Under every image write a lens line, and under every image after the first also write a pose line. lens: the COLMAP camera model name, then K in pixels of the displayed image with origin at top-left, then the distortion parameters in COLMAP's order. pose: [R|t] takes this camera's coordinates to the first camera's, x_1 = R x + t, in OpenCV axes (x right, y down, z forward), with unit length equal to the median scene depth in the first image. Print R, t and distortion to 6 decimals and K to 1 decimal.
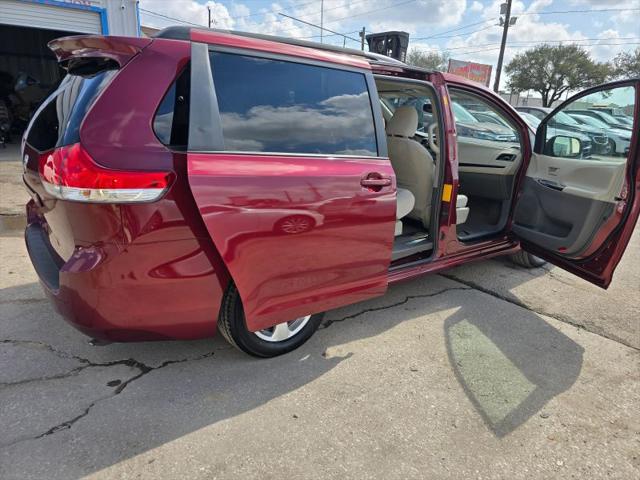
lens RADIAL K [[456.5, 0, 316.8], [0, 456.5, 240.3], [0, 0, 1]] dist [0.001280, -0.003266]
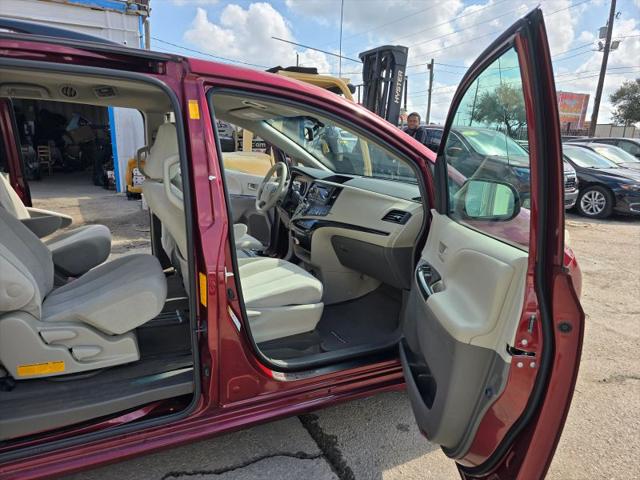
lens RADIAL K [[444.2, 0, 323.1], [0, 444.2, 237.9], [0, 0, 1]] dist [-0.000471, -0.005951]
pose [[0.977050, 0.028784, -0.211058, 0.570540], [-0.045086, 0.996324, -0.072838, -0.145550], [0.208186, 0.080682, 0.974756, 0.593202]]
